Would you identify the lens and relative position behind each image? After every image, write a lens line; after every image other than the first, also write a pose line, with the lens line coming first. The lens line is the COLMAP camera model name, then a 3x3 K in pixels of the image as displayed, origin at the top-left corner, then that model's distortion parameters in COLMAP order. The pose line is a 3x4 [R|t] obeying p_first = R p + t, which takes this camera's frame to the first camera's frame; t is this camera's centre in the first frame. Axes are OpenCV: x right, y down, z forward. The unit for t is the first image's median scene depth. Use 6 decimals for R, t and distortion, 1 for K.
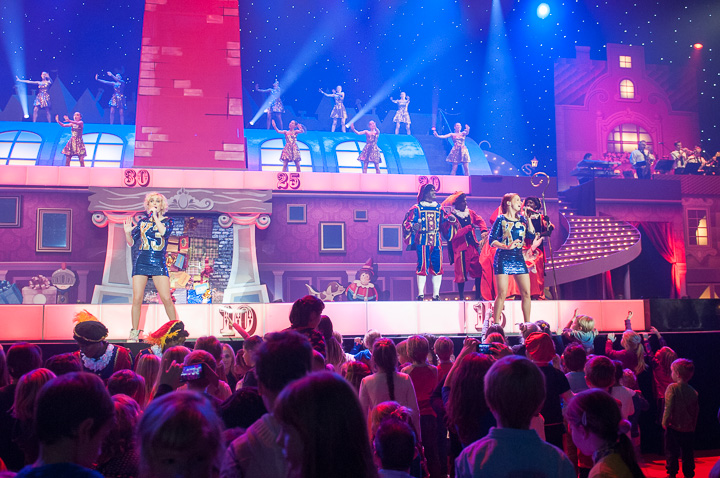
lens RADIAL K [[766.0, 0, 361.7], [0, 766.0, 241.1], [0, 0, 1]] dist [-0.036331, 0.000000]
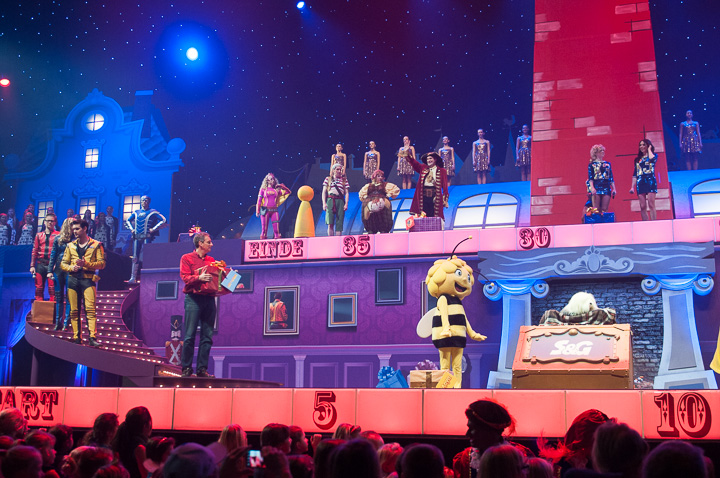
lens RADIAL K [[890.7, 0, 355.8], [0, 890.7, 246.2], [0, 0, 1]] dist [-0.024327, 0.000000]
pose [[0.881692, -0.067762, -0.466934, -0.021104], [0.024440, 0.994864, -0.098225, 0.013271], [0.471192, 0.075192, 0.878820, 0.079933]]
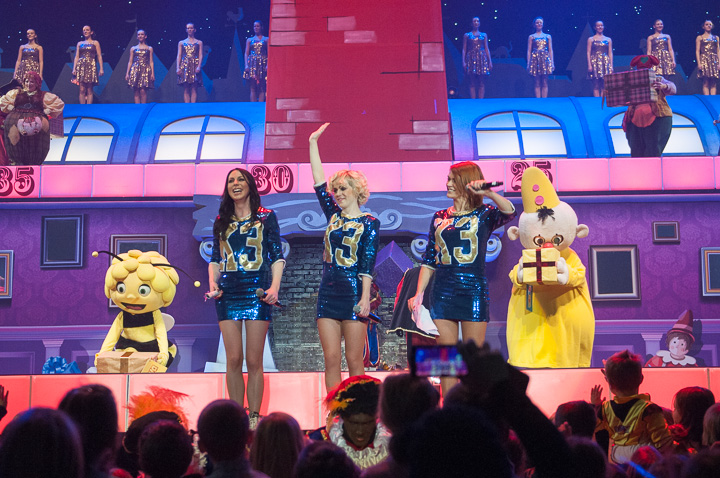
lens RADIAL K [[1305.8, 0, 364.9], [0, 1305.8, 234.2], [0, 0, 1]] dist [0.110011, 0.000000]
pose [[0.978769, -0.031308, -0.202561, -0.021549], [0.018635, 0.997765, -0.064170, 0.024000], [0.204117, 0.059033, 0.977165, 0.034305]]
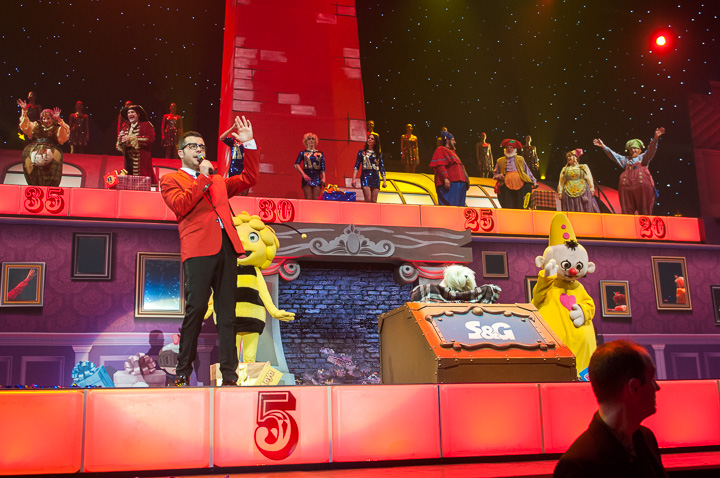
lens RADIAL K [[814.8, 0, 359.0], [0, 814.8, 239.6], [0, 0, 1]] dist [-0.024794, 0.000000]
pose [[0.995471, 0.005195, 0.094922, -0.279622], [0.005802, 0.993324, -0.115209, 0.027090], [-0.094887, 0.115238, 0.988796, 0.256668]]
